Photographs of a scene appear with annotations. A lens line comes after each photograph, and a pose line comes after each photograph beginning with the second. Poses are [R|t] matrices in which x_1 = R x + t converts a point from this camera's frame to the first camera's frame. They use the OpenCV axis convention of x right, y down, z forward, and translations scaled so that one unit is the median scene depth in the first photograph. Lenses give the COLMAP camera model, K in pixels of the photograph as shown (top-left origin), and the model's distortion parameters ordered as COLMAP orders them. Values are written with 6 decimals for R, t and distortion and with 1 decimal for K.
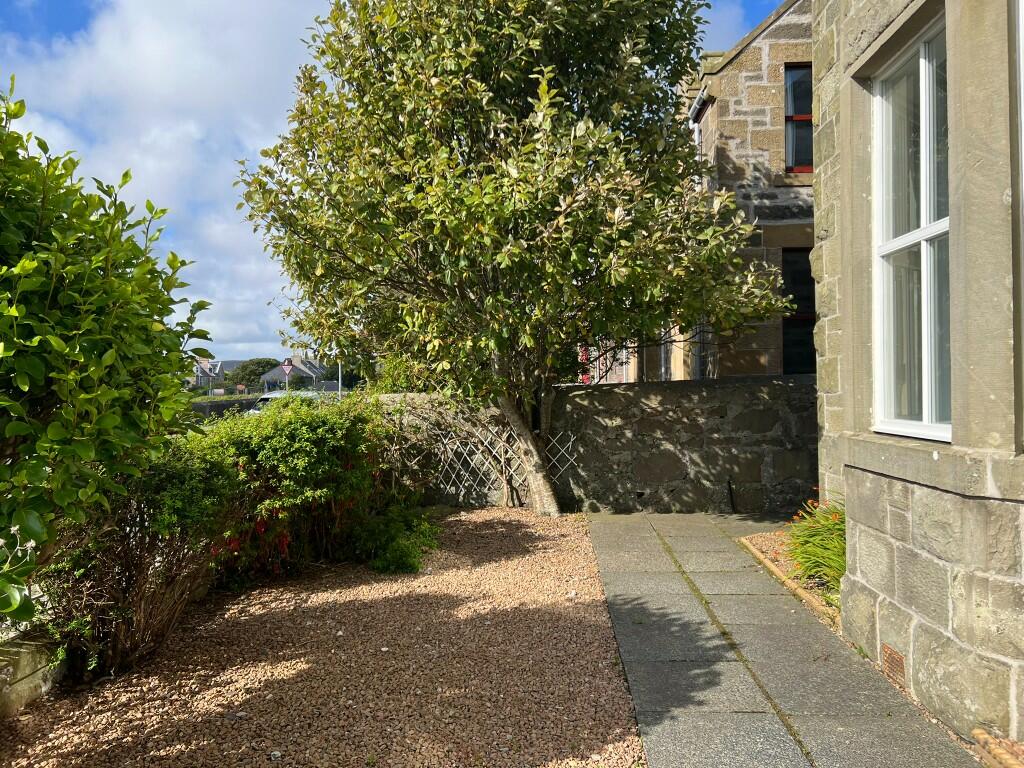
lens RADIAL K [[775.7, 0, 512.0], [0, 775.7, 384.0], [0, 0, 1]] dist [0.050740, -0.060336]
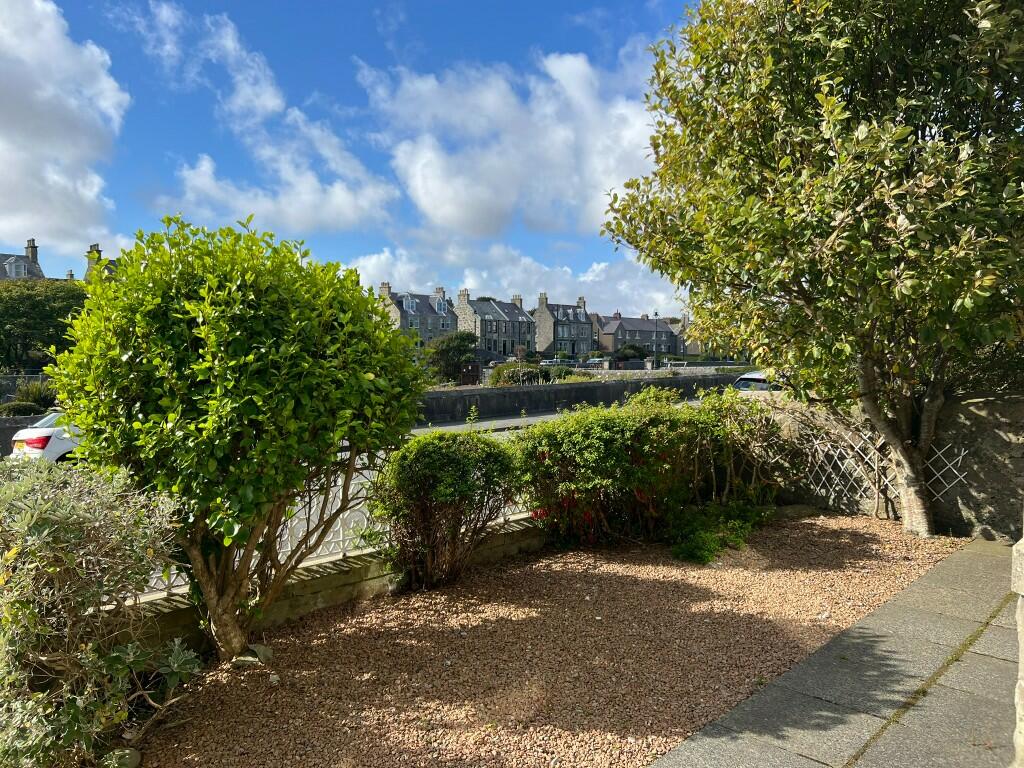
lens RADIAL K [[775.7, 0, 512.0], [0, 775.7, 384.0], [0, 0, 1]] dist [0.050740, -0.060336]
pose [[0.753490, 0.042055, -0.656113, 0.439181], [-0.012438, 0.998685, 0.049729, -0.072673], [0.657342, -0.029309, 0.753022, 0.000737]]
